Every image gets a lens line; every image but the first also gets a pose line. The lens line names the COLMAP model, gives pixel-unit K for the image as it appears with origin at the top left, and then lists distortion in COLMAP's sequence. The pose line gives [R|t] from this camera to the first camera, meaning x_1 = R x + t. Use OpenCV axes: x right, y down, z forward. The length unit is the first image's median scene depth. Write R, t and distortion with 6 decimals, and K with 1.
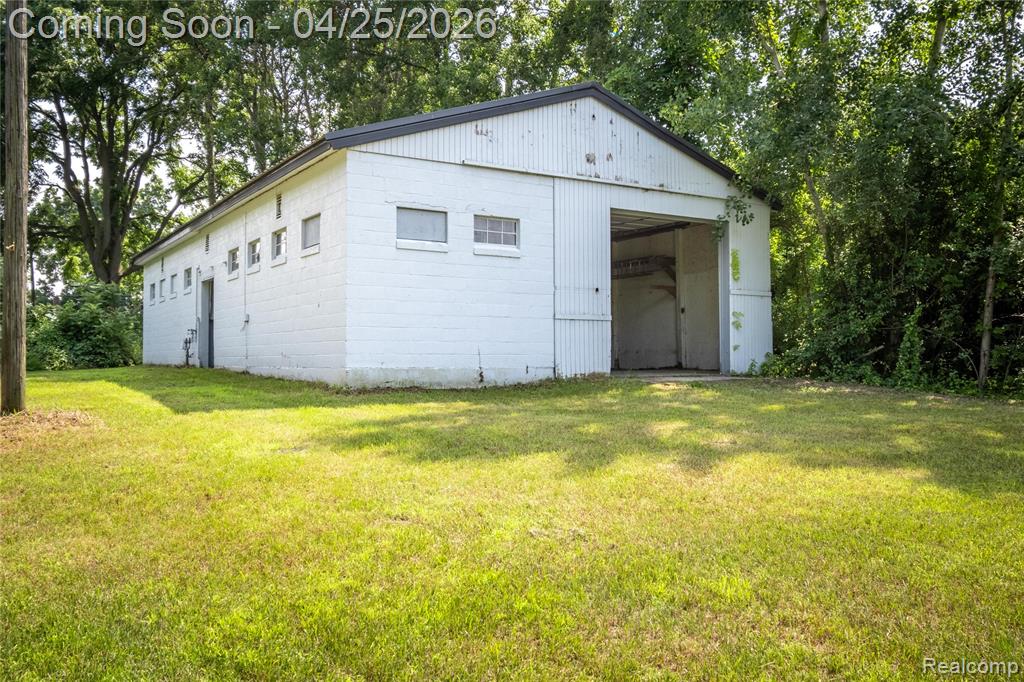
lens RADIAL K [[890.2, 0, 512.9], [0, 890.2, 342.2], [0, 0, 1]] dist [-0.009690, -0.000121]
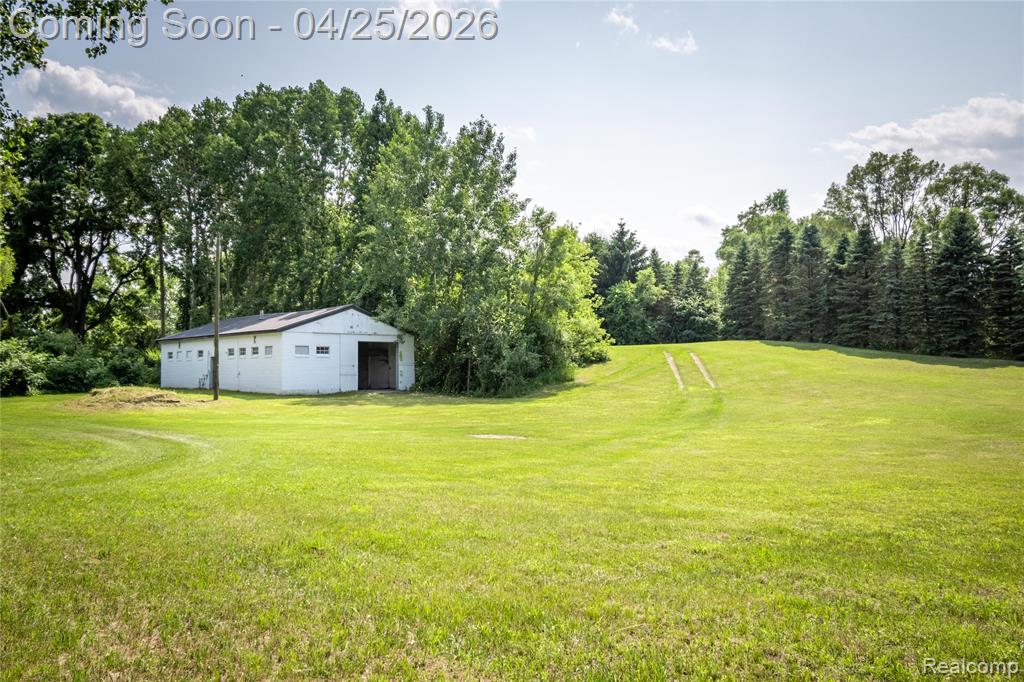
lens RADIAL K [[890.2, 0, 510.0], [0, 890.2, 344.5], [0, 0, 1]] dist [-0.009690, -0.000121]
pose [[0.983484, 0.004059, 0.180951, 0.066341], [-0.000964, 0.999852, -0.017192, -0.080494], [-0.180994, 0.016734, 0.983342, -2.383223]]
